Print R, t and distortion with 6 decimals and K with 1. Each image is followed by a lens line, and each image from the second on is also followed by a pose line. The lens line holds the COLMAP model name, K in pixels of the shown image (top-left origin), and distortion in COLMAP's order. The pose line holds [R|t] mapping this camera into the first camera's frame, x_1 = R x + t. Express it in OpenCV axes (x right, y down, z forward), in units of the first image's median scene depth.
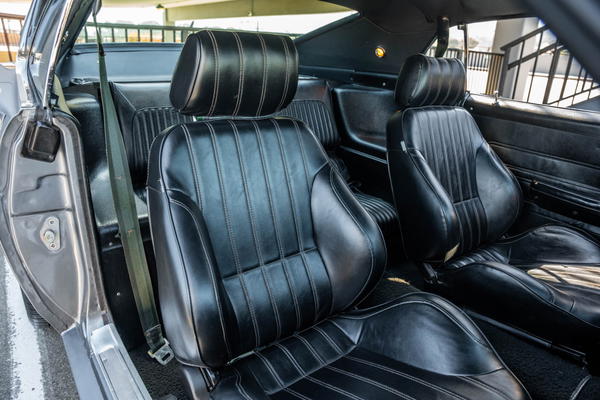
lens RADIAL K [[411.8, 0, 301.5], [0, 411.8, 198.2], [0, 0, 1]] dist [-0.100673, 0.040120]
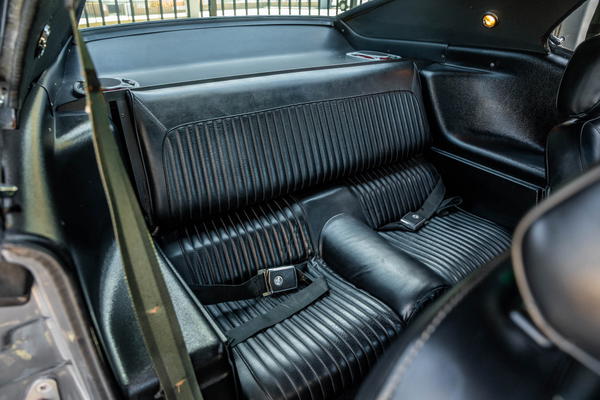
lens RADIAL K [[411.8, 0, 302.2], [0, 411.8, 198.9], [0, 0, 1]] dist [-0.100673, 0.040120]
pose [[0.997419, -0.024745, -0.067396, -0.164936], [0.031299, 0.994694, 0.098006, -0.196124], [0.064613, -0.099862, 0.992901, 0.381617]]
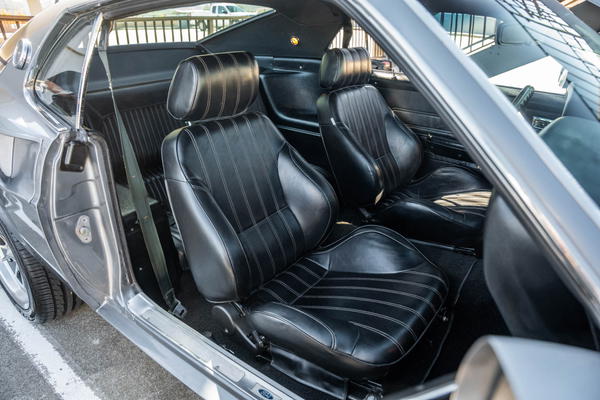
lens RADIAL K [[411.8, 0, 299.0], [0, 411.8, 200.3], [0, 0, 1]] dist [-0.100673, 0.040120]
pose [[0.965779, -0.155045, 0.207921, -0.178817], [0.138509, 0.986083, 0.091950, -0.017296], [-0.219284, -0.060005, 0.973814, -0.278587]]
